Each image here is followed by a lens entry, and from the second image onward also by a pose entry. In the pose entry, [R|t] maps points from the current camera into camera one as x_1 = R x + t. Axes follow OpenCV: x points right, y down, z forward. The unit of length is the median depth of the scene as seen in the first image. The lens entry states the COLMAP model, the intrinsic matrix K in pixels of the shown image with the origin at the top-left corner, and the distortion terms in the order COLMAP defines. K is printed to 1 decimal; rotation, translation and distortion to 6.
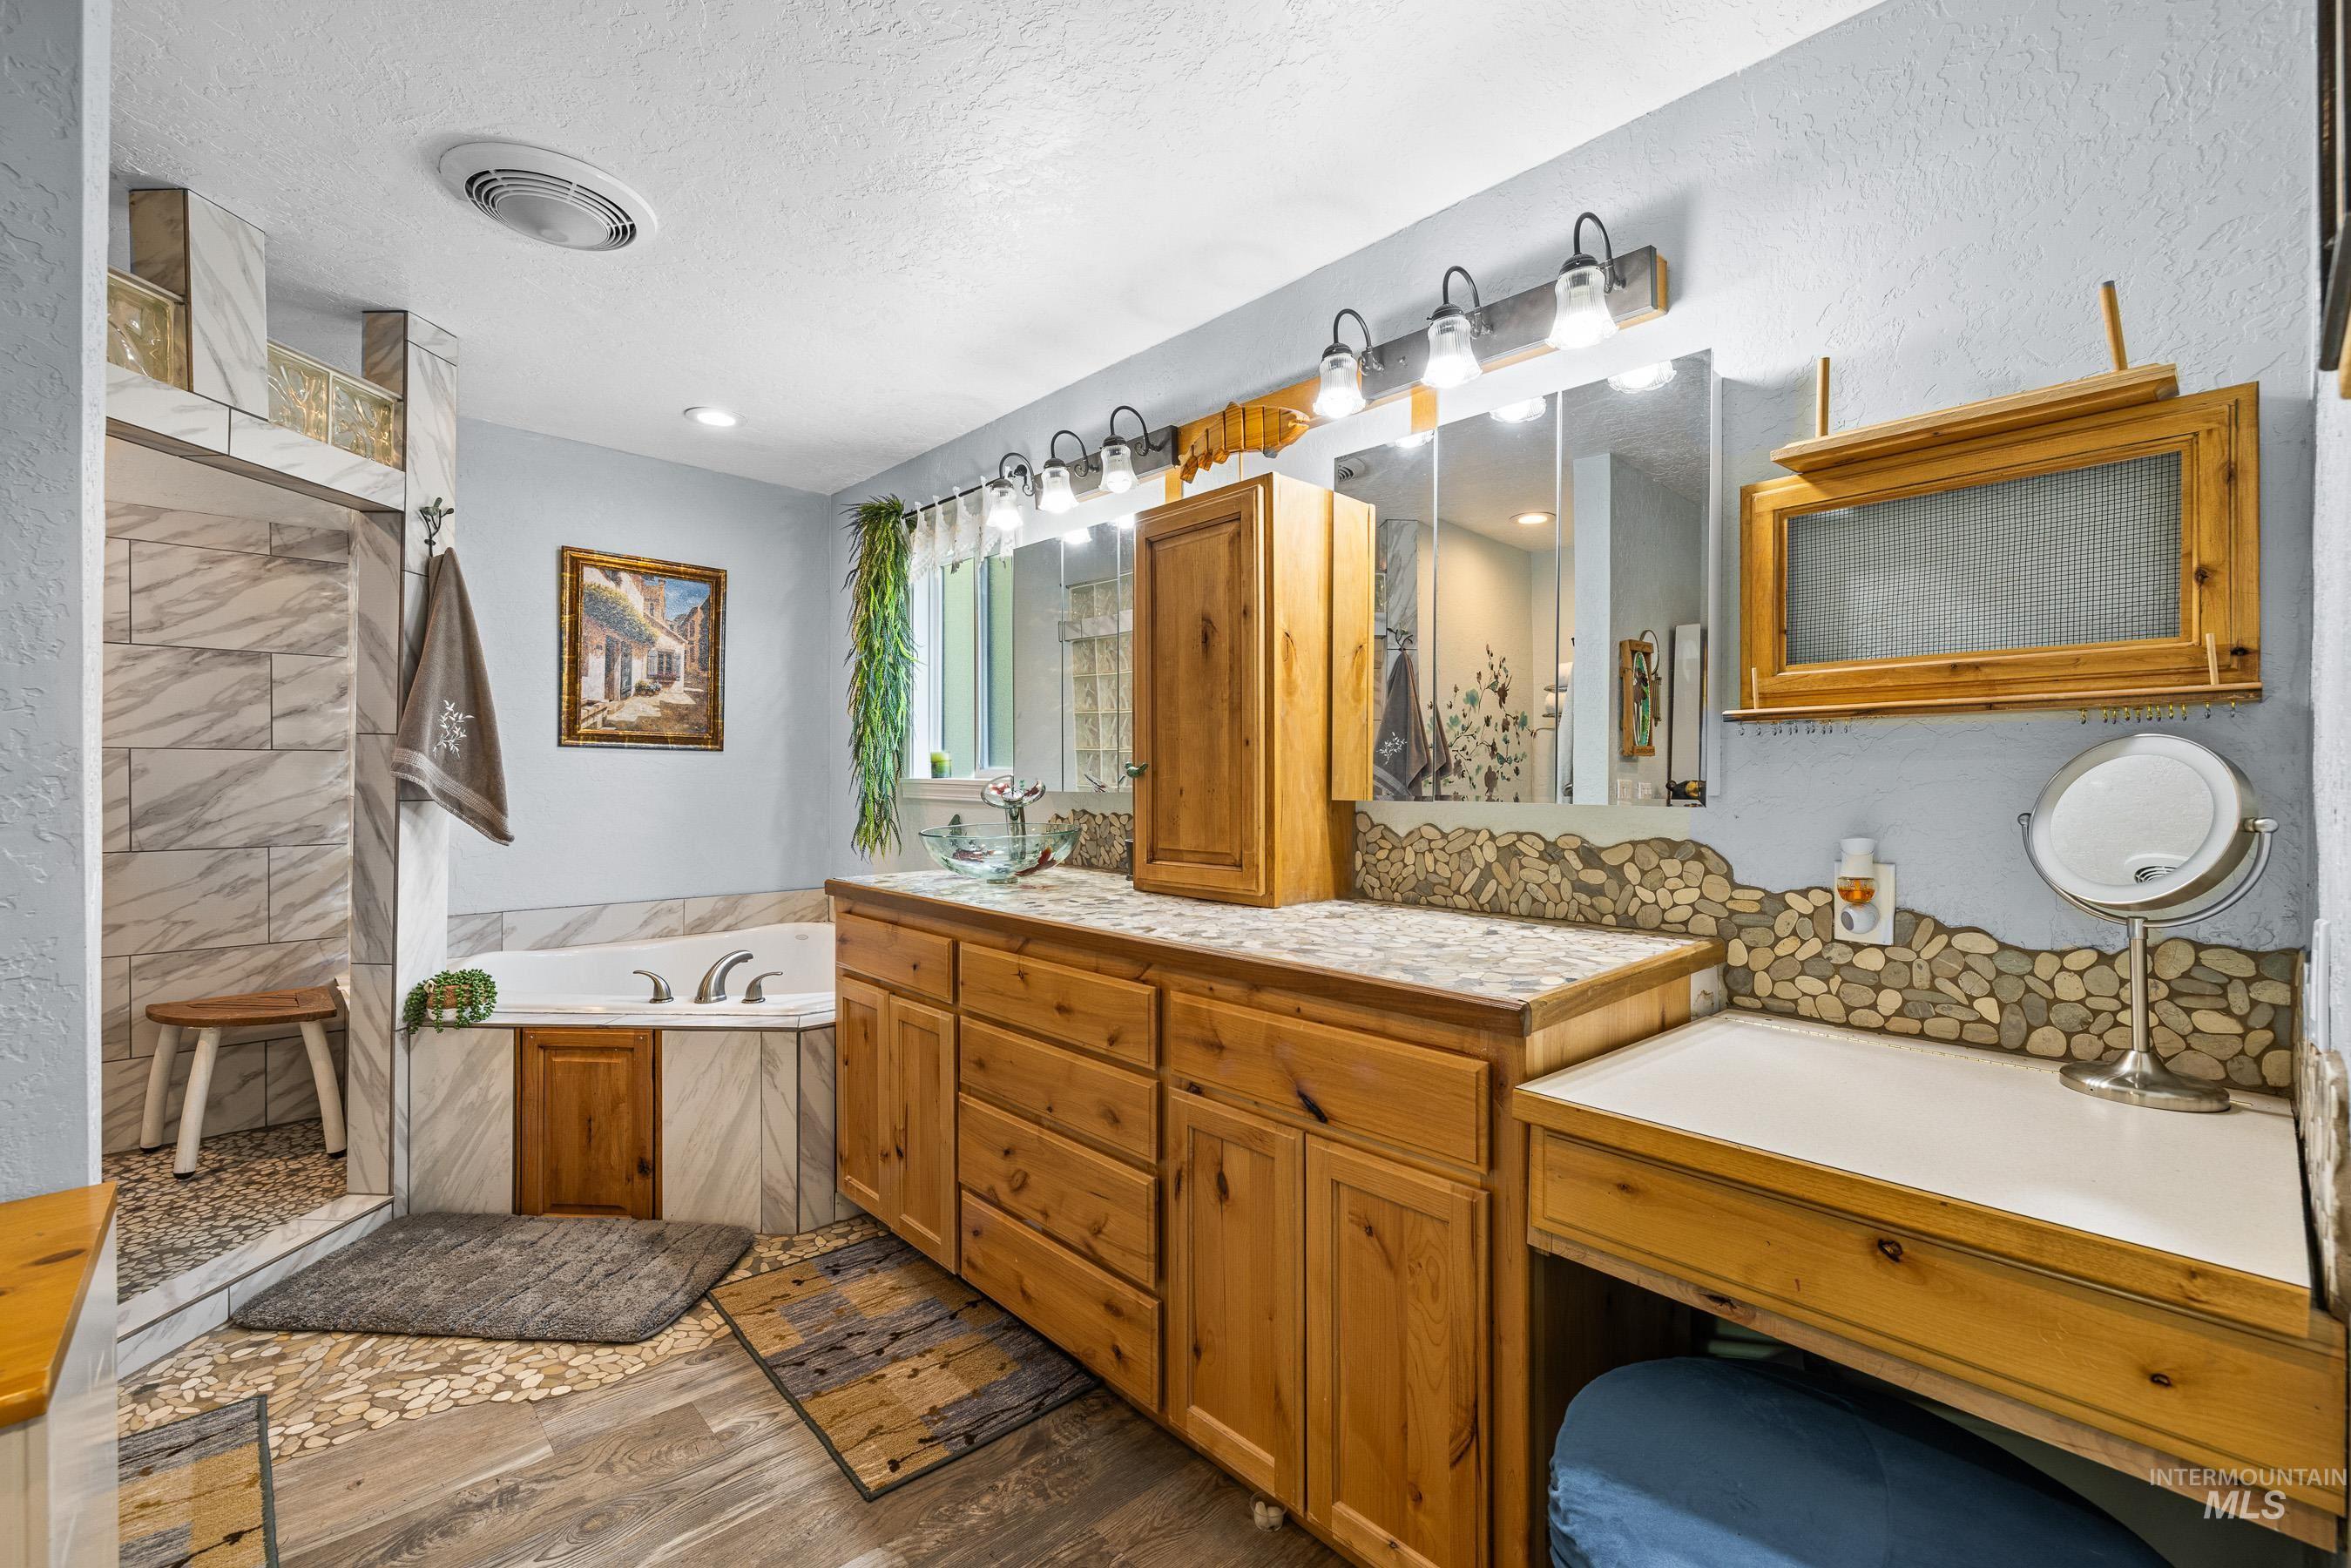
lens RADIAL K [[999.0, 0, 1174.9], [0, 999.0, 789.8], [0, 0, 1]] dist [0.002058, 0.000159]
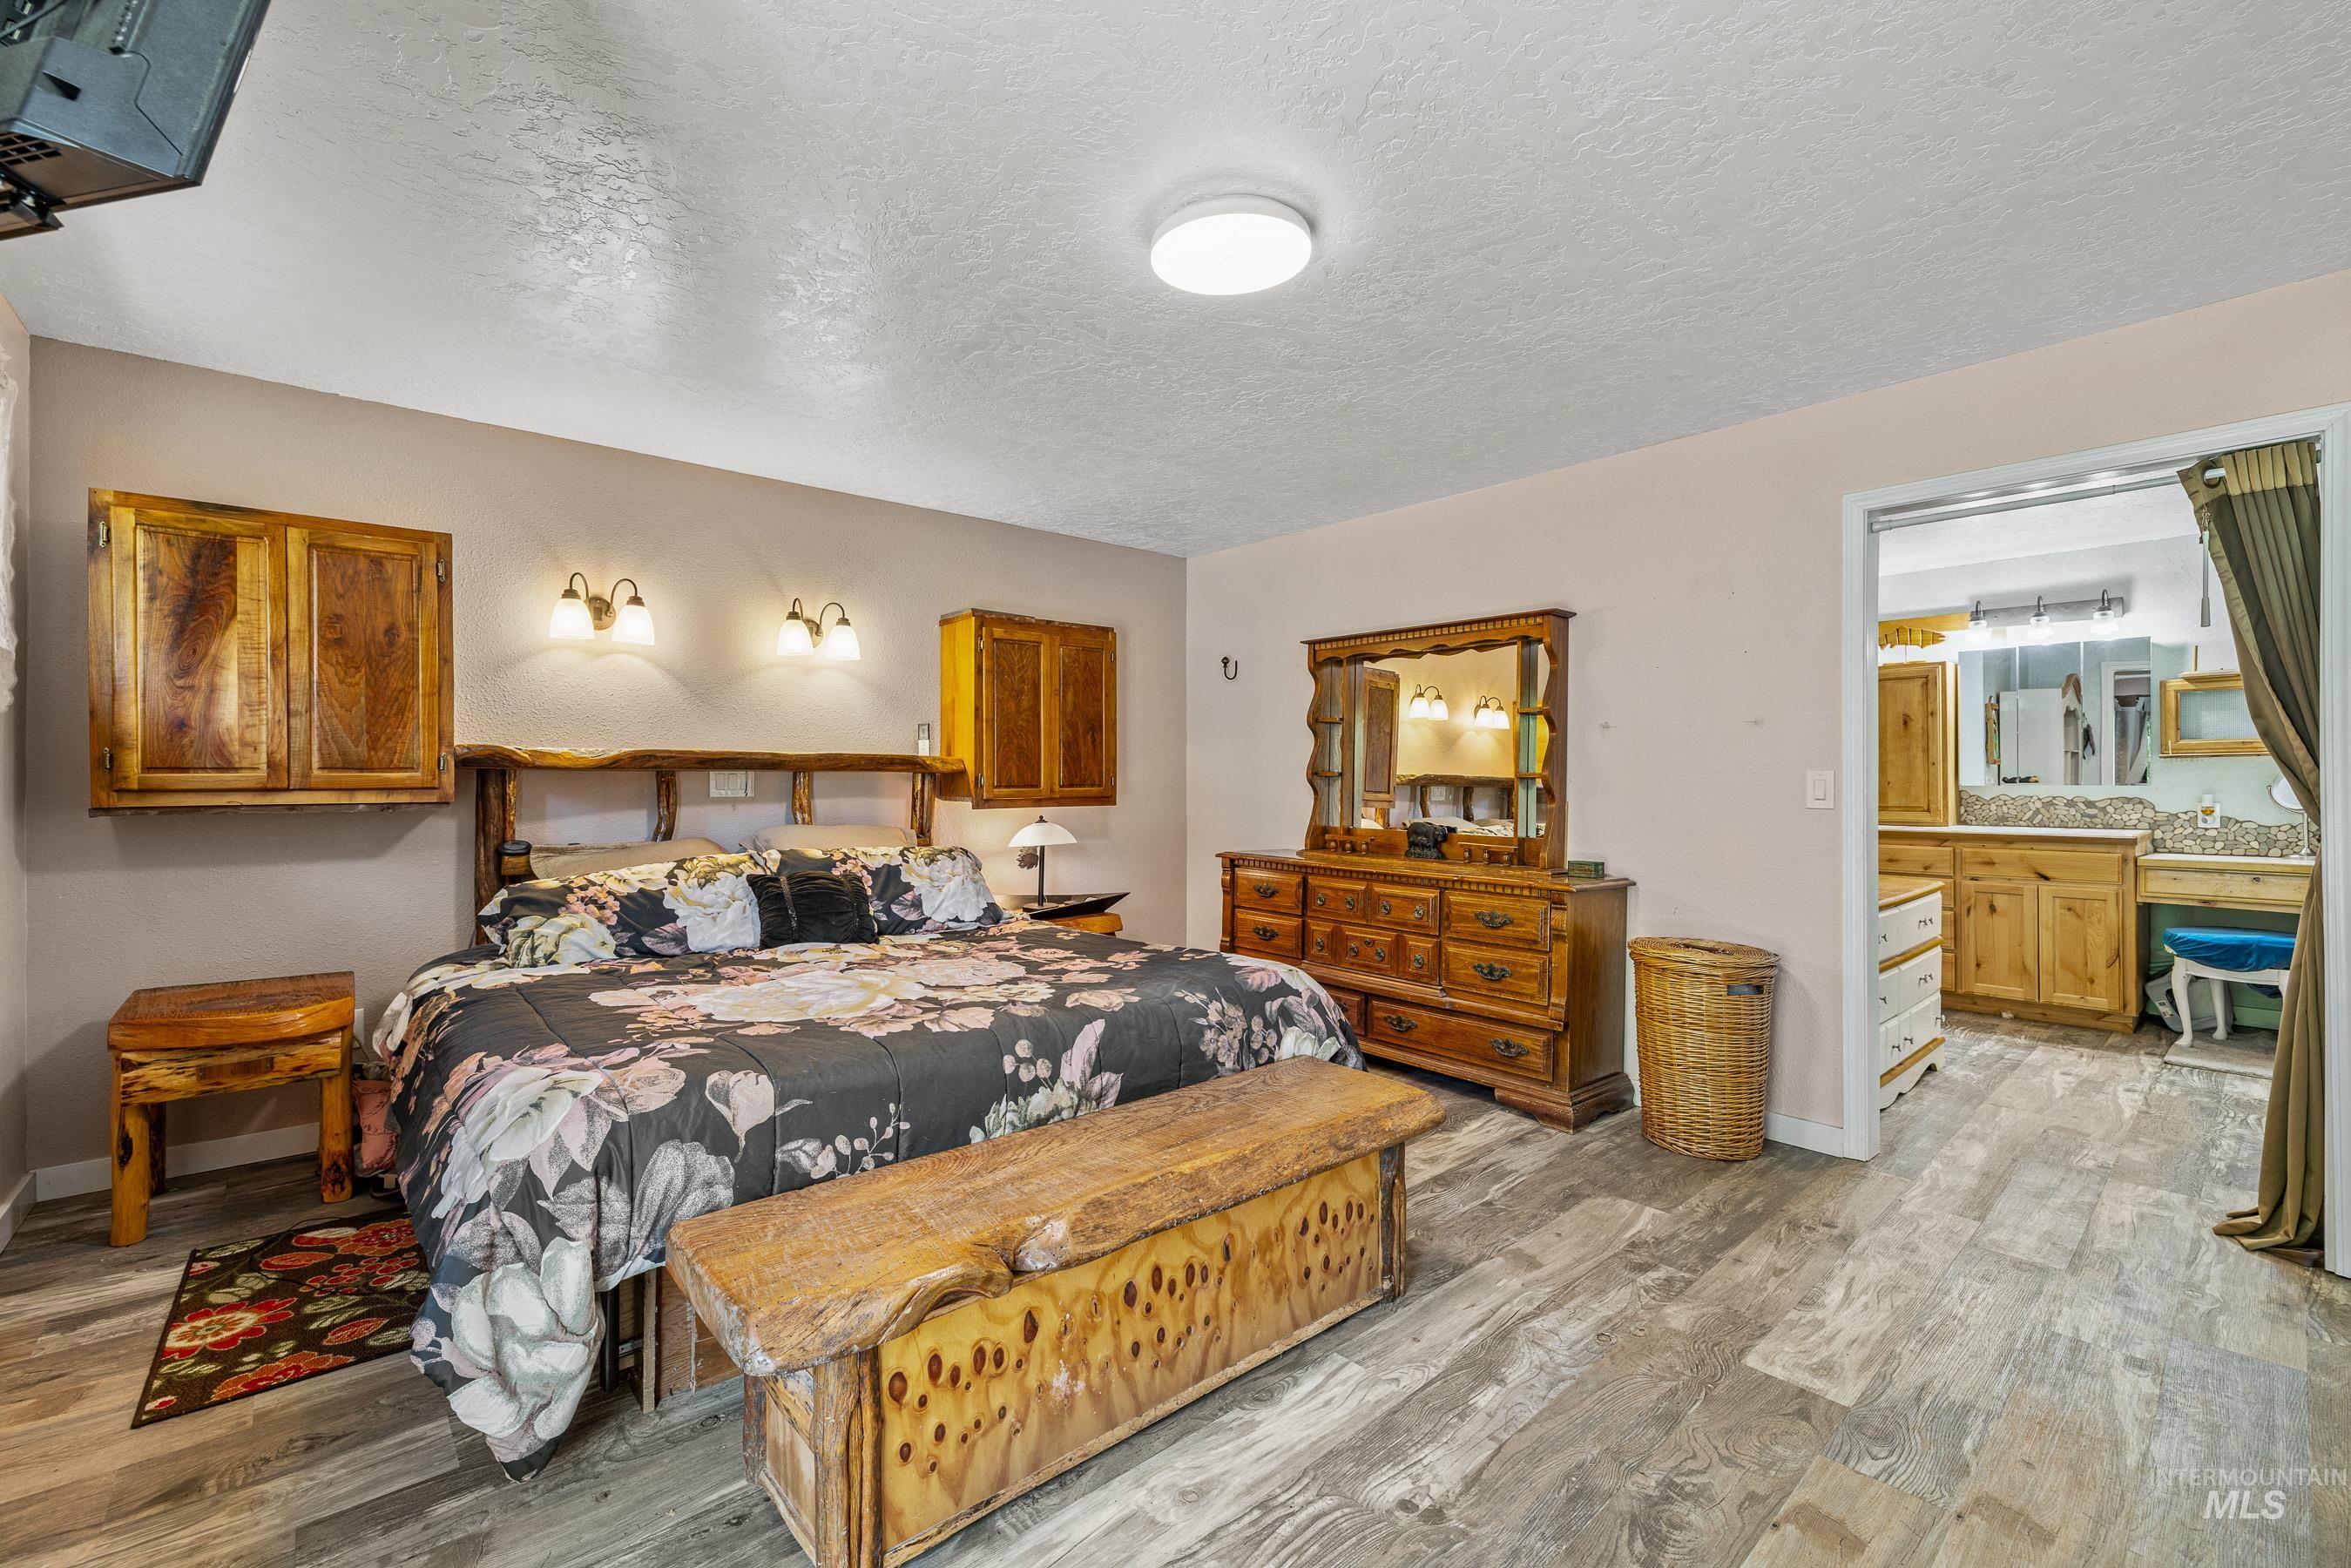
lens RADIAL K [[999.0, 0, 1172.3], [0, 999.0, 778.4], [0, 0, 1]] dist [0.002058, 0.000159]
pose [[0.999448, -0.006185, -0.032645, -2.425934], [0.005800, 0.999912, -0.011896, 0.014754], [0.032716, 0.011700, 0.999396, -2.222918]]
